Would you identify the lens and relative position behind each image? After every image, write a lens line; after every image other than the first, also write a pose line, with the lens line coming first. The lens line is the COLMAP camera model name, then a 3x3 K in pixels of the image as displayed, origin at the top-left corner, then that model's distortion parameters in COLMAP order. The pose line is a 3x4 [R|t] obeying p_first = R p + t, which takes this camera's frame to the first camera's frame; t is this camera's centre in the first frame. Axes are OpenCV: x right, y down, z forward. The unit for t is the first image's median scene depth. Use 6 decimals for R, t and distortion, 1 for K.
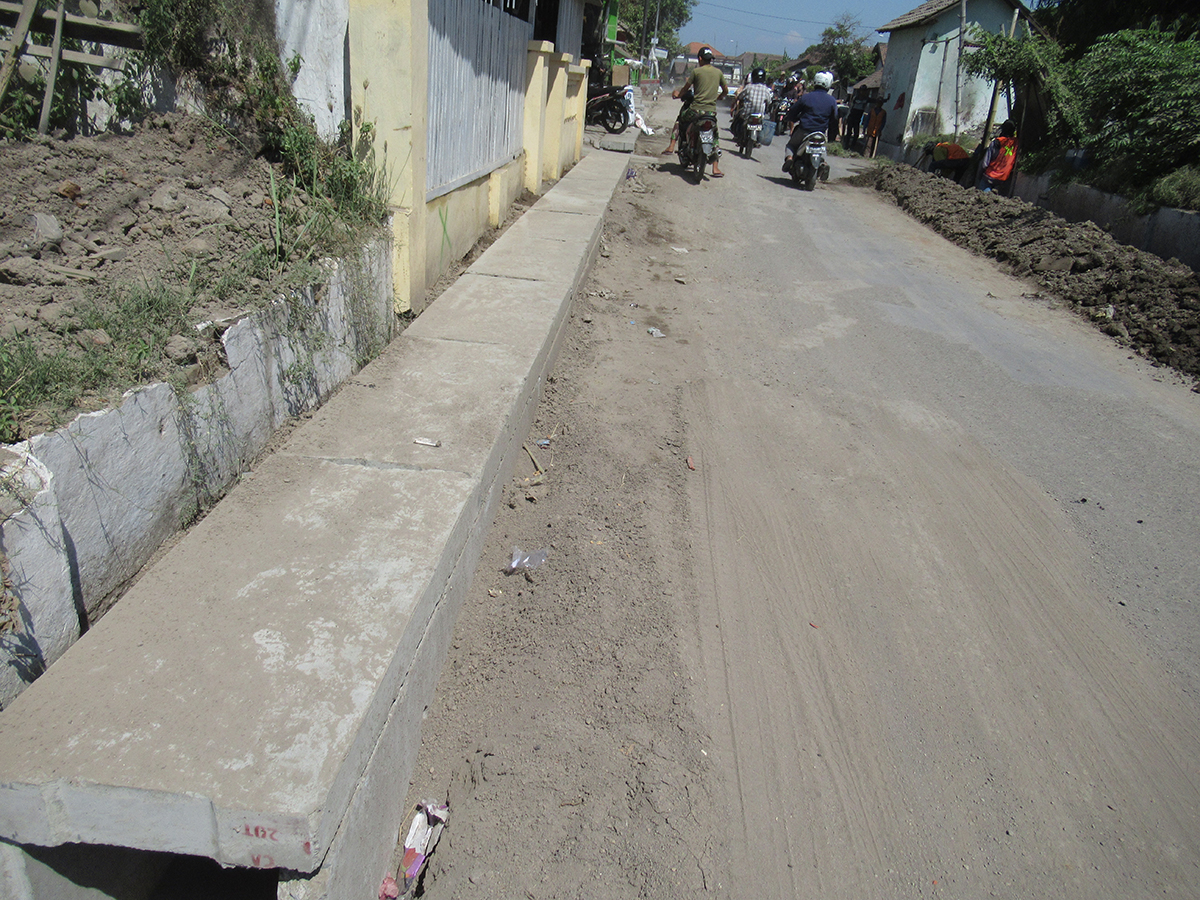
lens RADIAL K [[913.0, 0, 600.0], [0, 913.0, 450.0], [0, 0, 1]] dist [0.004490, -0.008069]
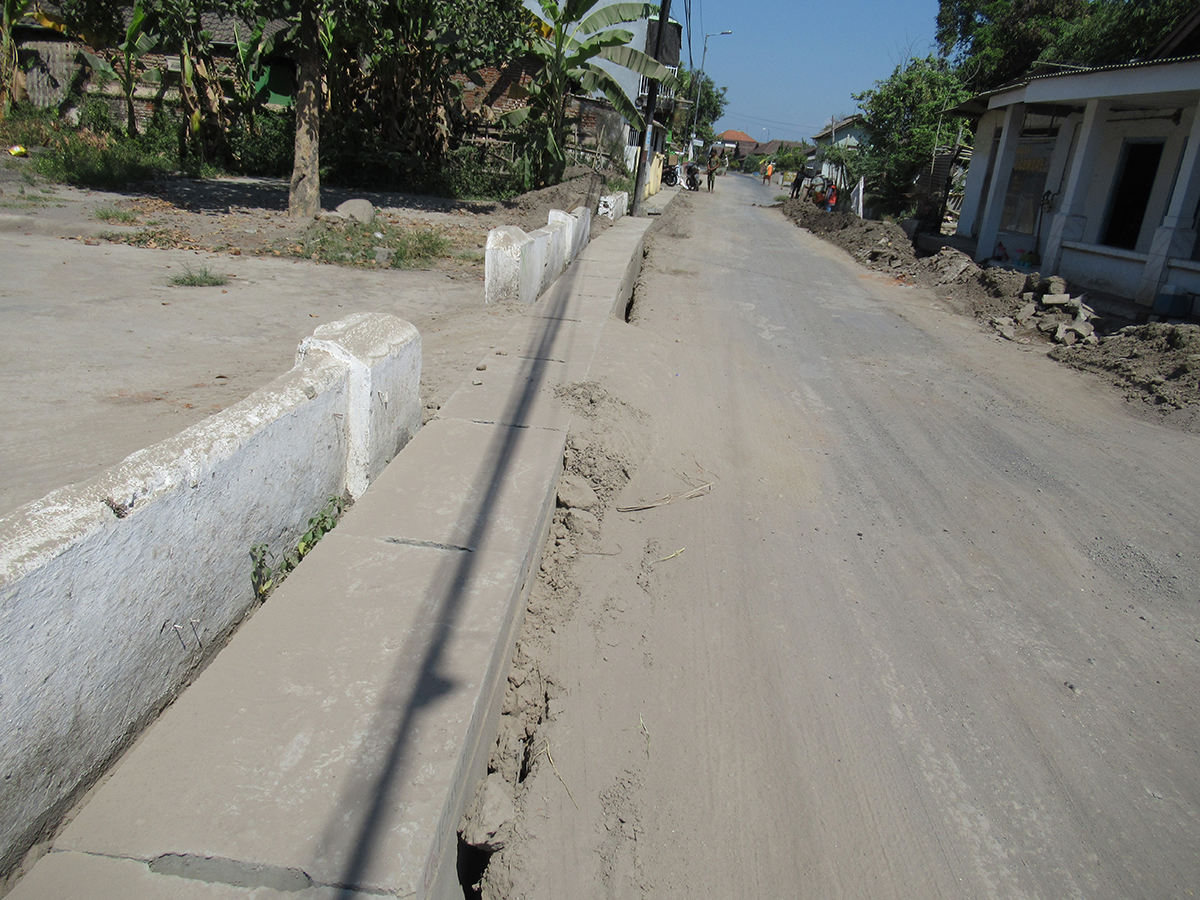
lens RADIAL K [[913.0, 0, 600.0], [0, 913.0, 450.0], [0, 0, 1]] dist [0.004490, -0.008069]
pose [[0.998957, 0.021577, -0.040238, -0.014997], [-0.024650, 0.996688, -0.077496, 0.131530], [0.038432, 0.078407, 0.996180, -0.326446]]
